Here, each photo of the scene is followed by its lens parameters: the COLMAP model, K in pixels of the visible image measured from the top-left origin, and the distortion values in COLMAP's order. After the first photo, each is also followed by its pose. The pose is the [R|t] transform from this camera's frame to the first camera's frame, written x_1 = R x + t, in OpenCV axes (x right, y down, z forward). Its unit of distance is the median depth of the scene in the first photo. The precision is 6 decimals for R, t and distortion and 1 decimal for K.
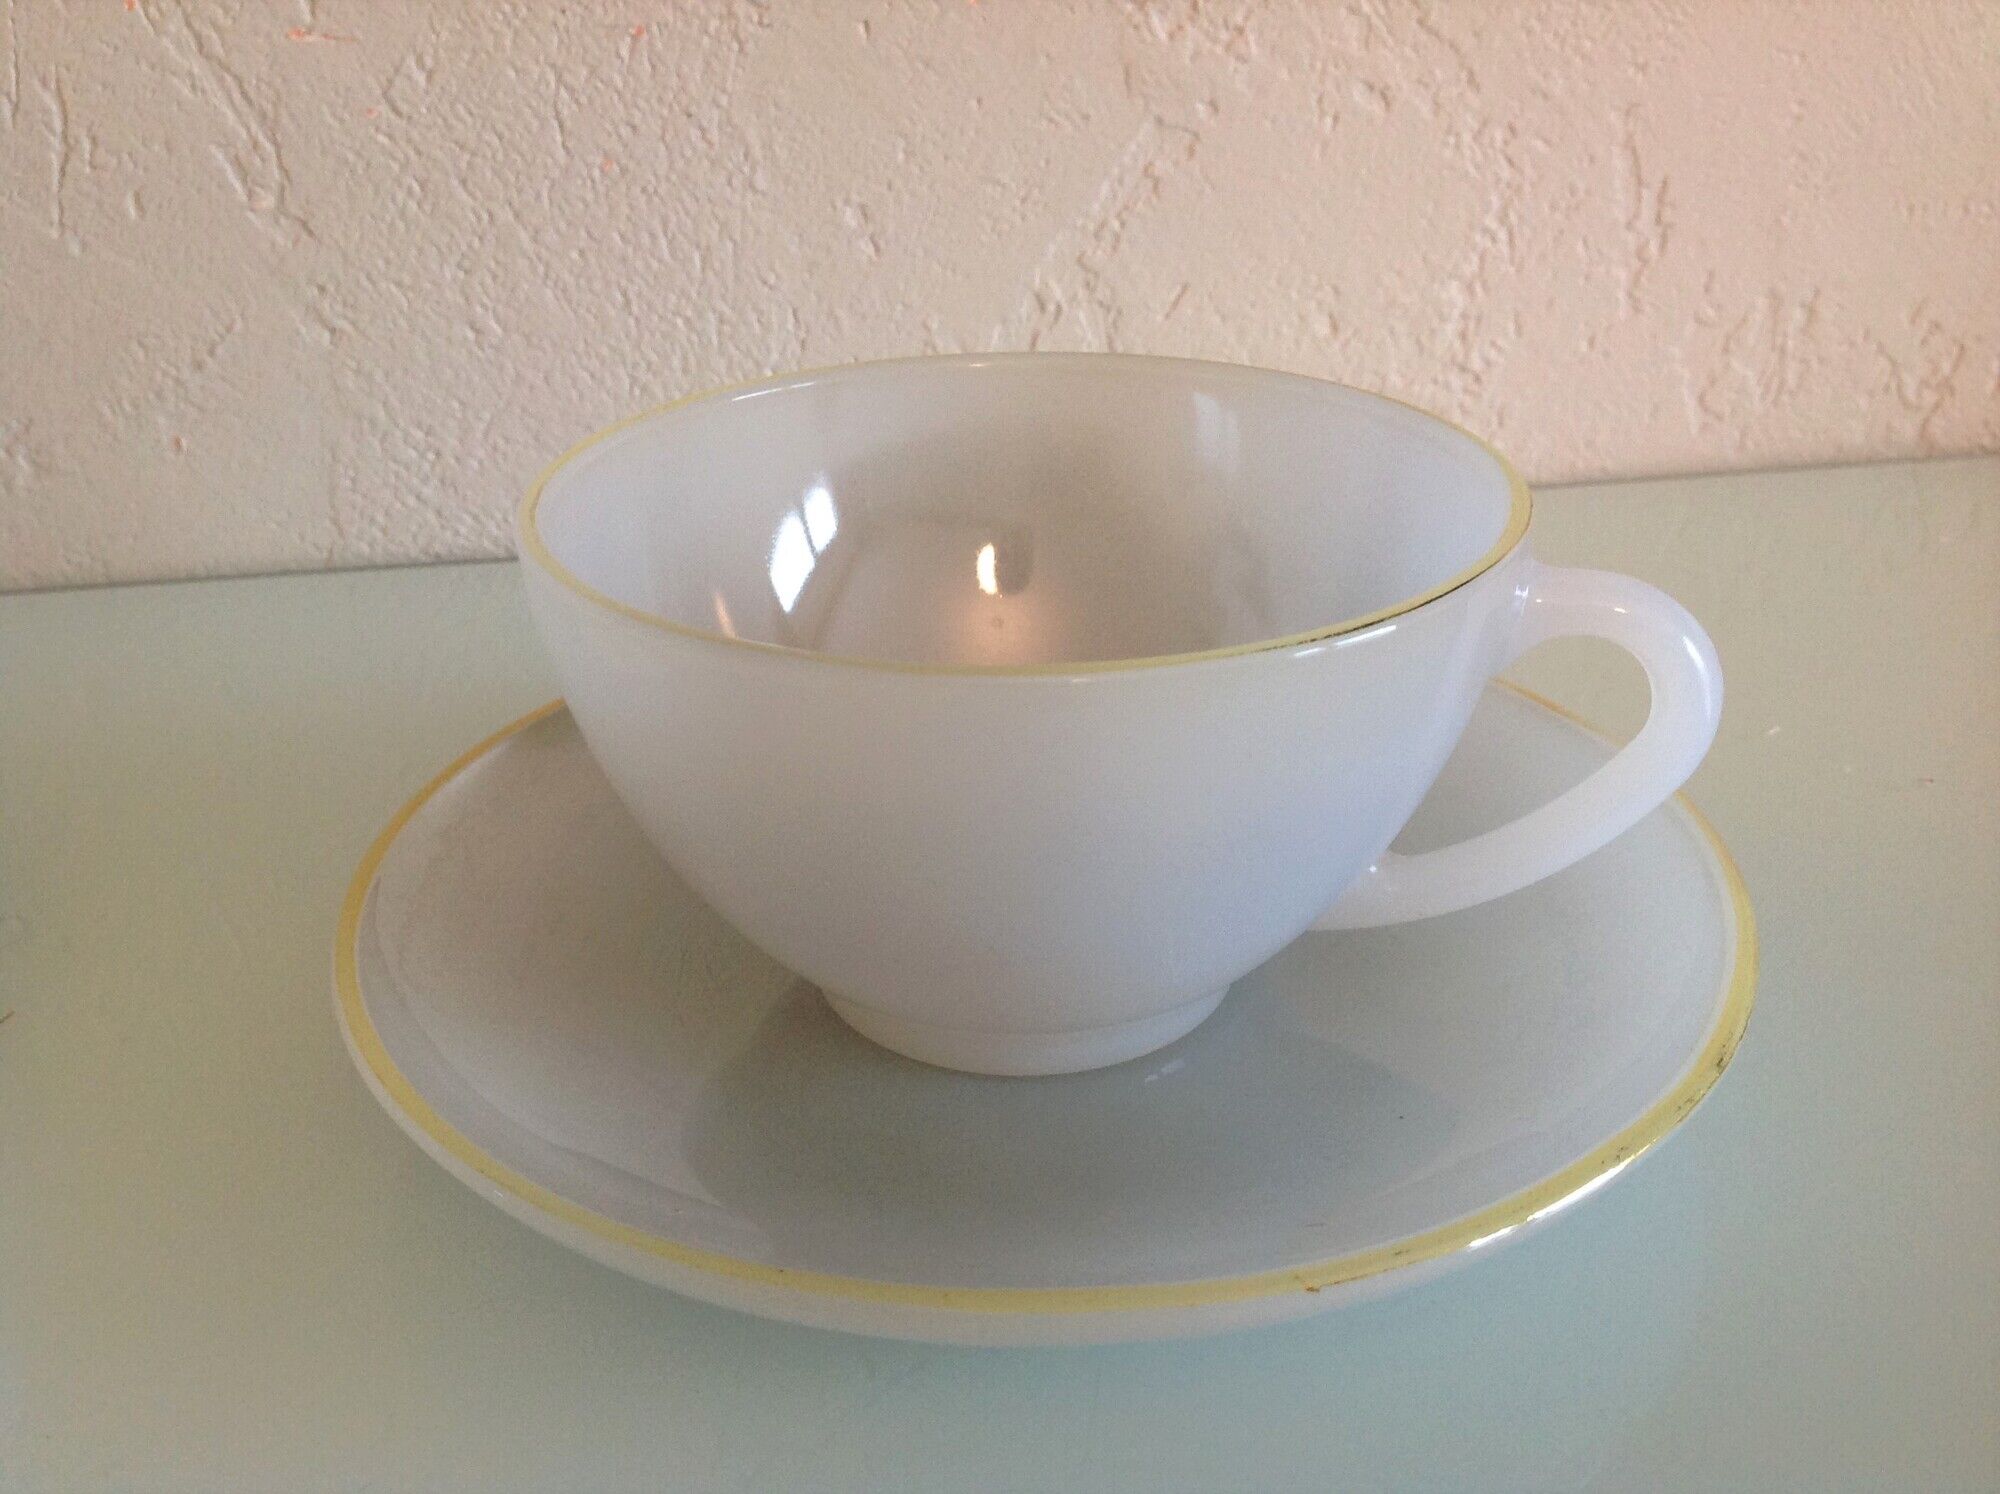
lens RADIAL K [[1914.4, 0, 1024.9], [0, 1914.4, 743.1], [0, 0, 1]] dist [-0.011068, 0.000000]
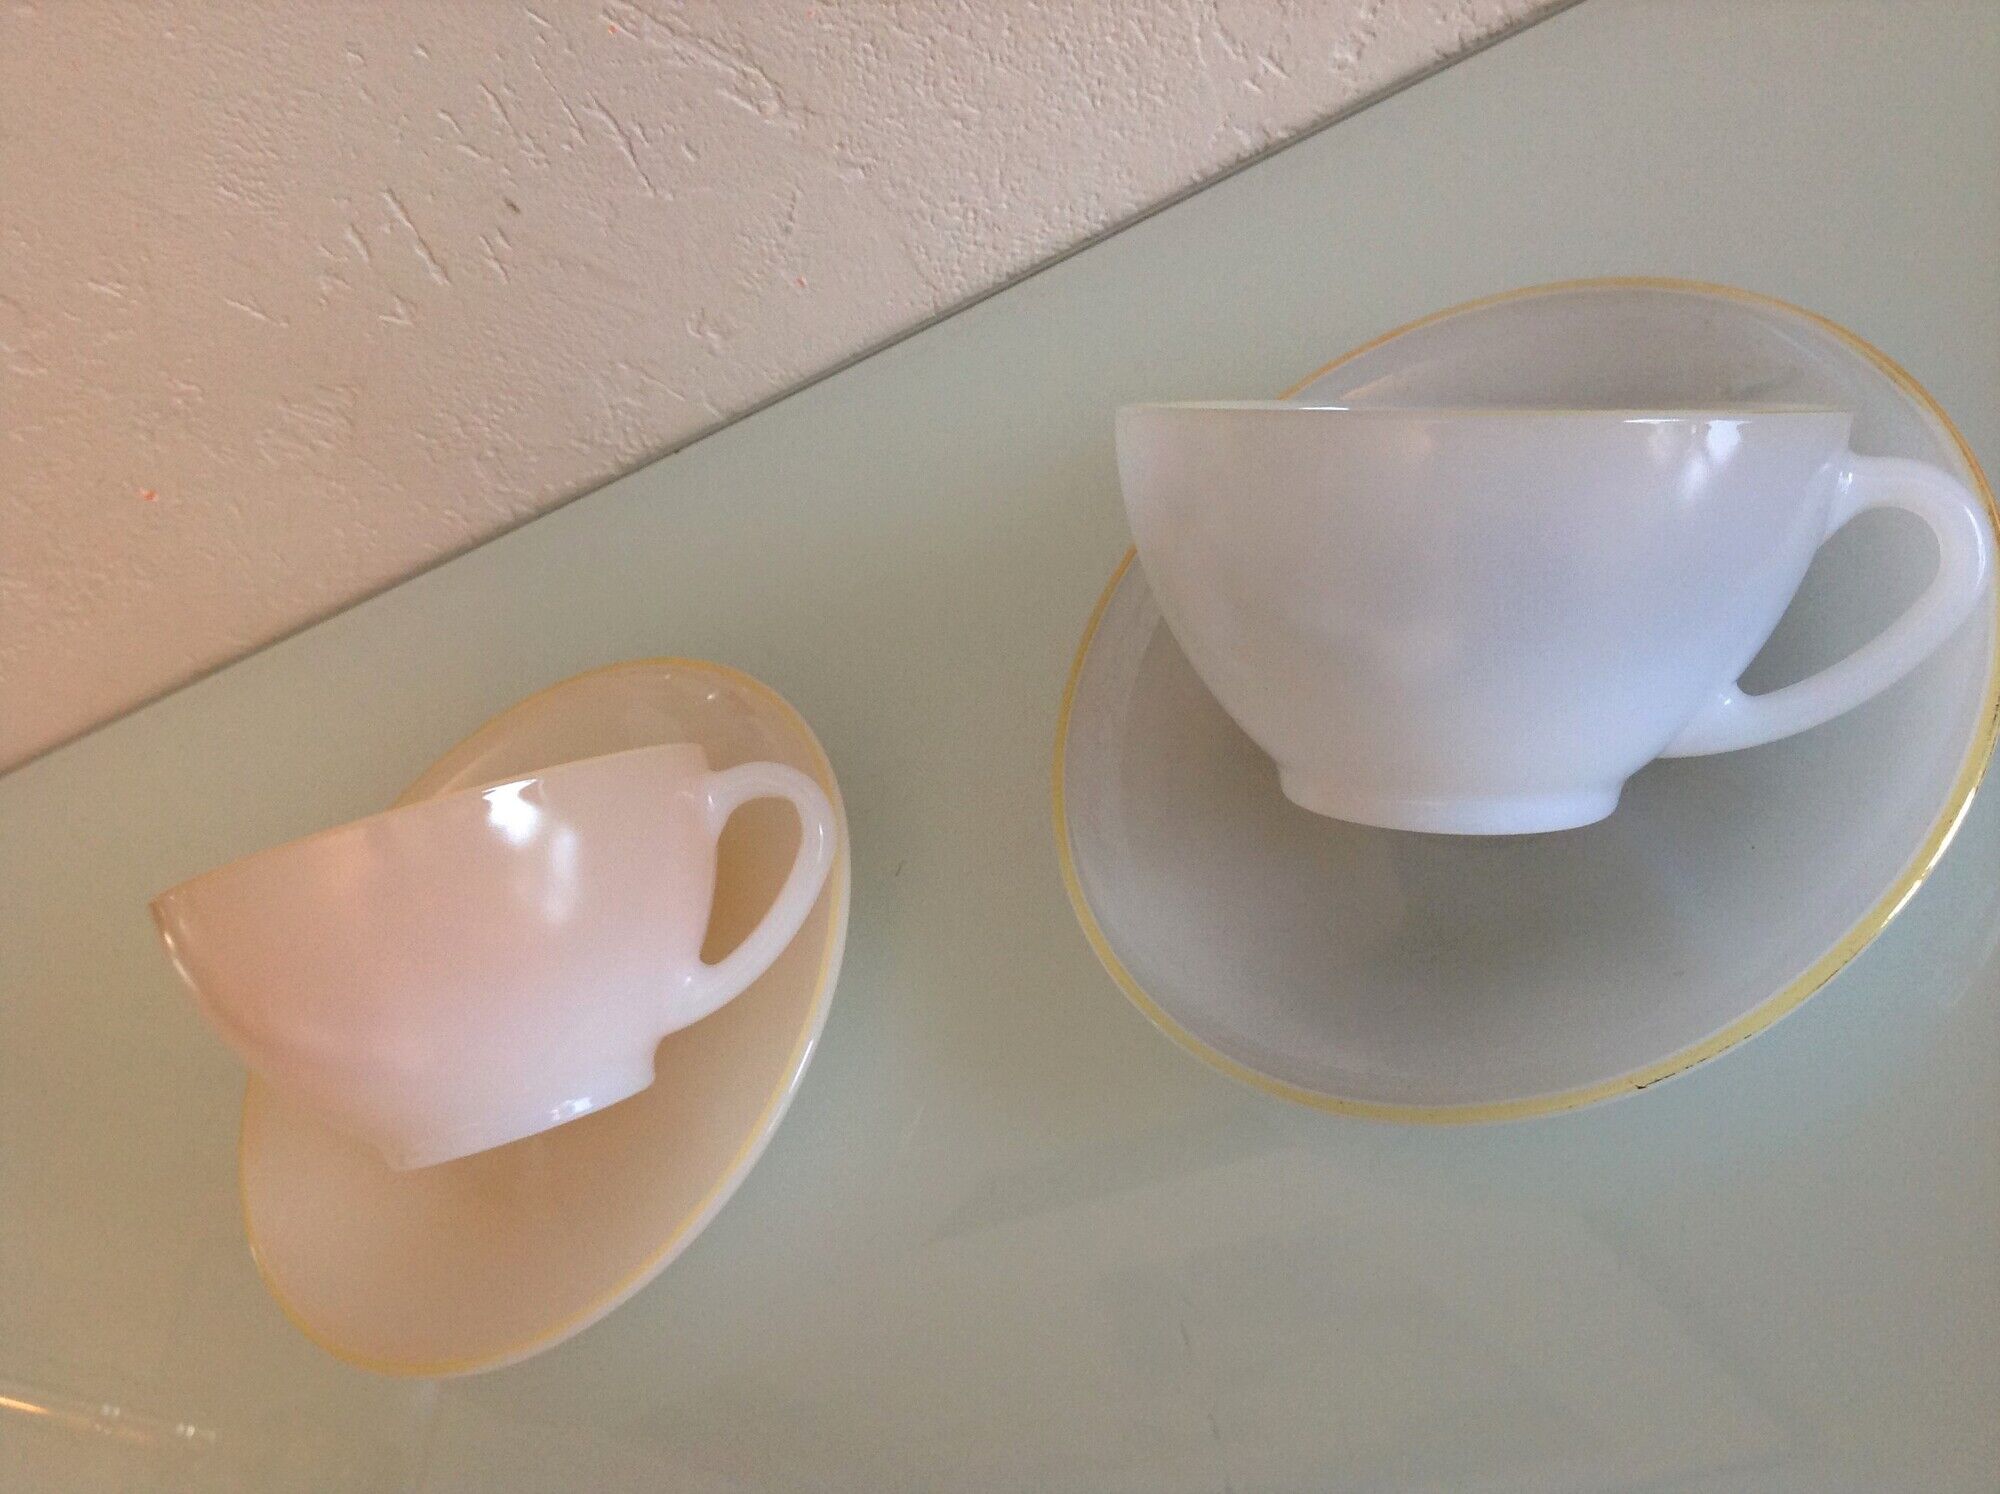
lens RADIAL K [[1914.4, 0, 1004.0], [0, 1914.4, 767.5], [0, 0, 1]] dist [-0.011068, 0.000000]
pose [[0.862807, -0.182418, -0.471474, 0.227483], [0.408863, 0.800298, 0.438583, -0.408237], [0.297314, -0.571181, 0.765086, -0.137763]]
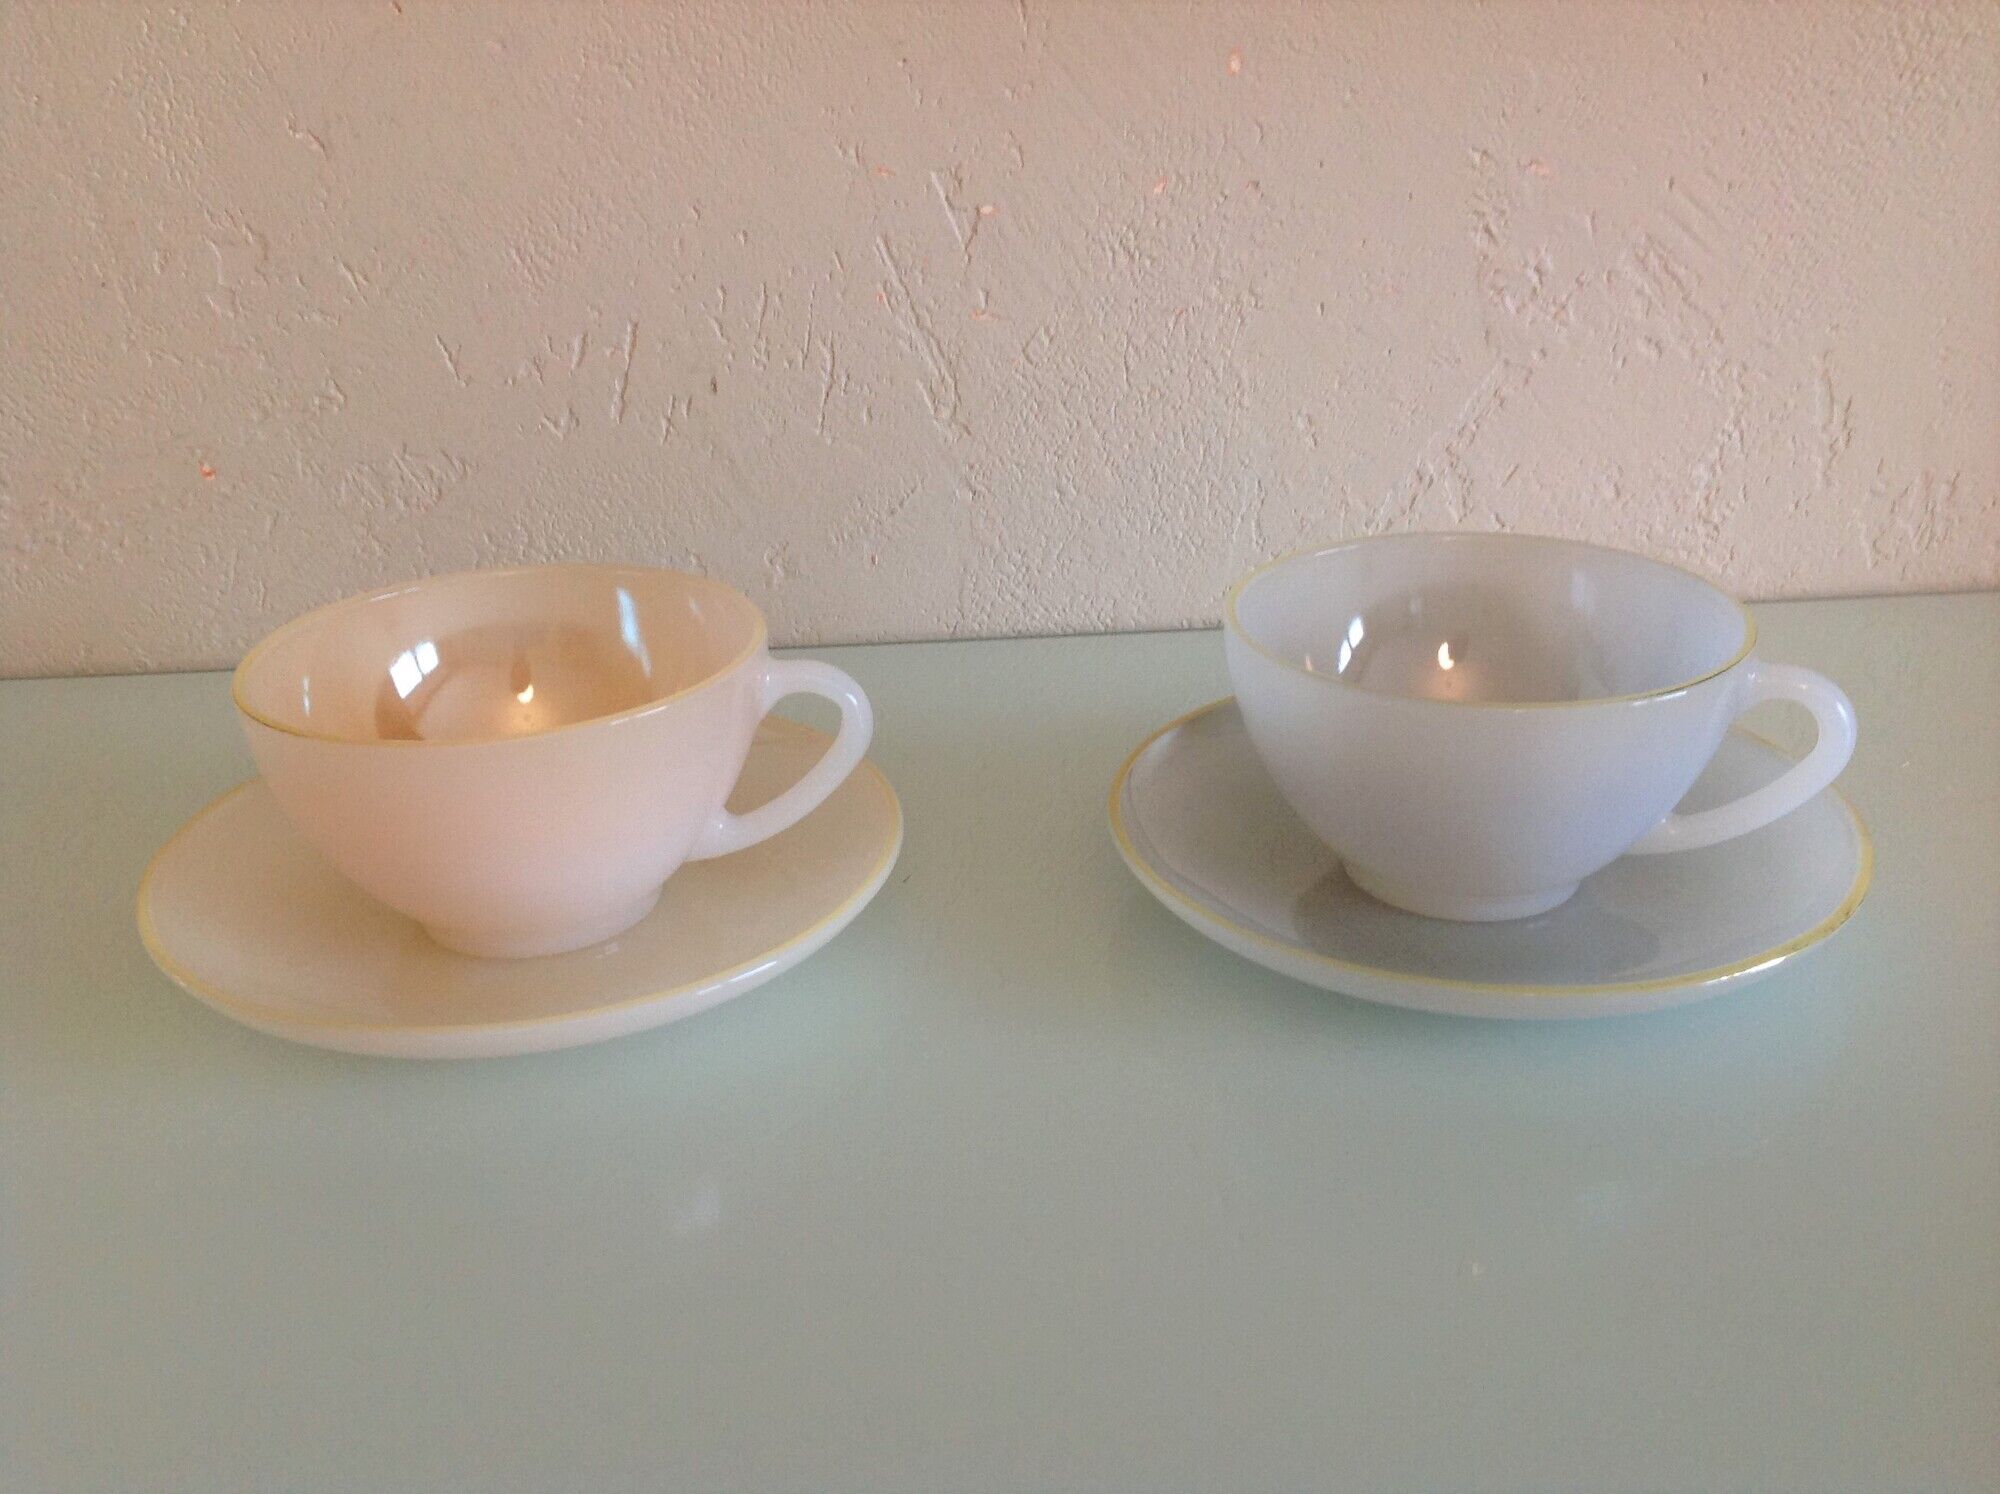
lens RADIAL K [[1914.4, 0, 994.4], [0, 1914.4, 726.2], [0, 0, 1]] dist [-0.011068, 0.000000]
pose [[0.993225, 0.032380, -0.111603, -0.160513], [-0.037331, 0.998396, -0.042560, 0.046577], [0.110046, 0.046438, 0.992841, -0.571848]]
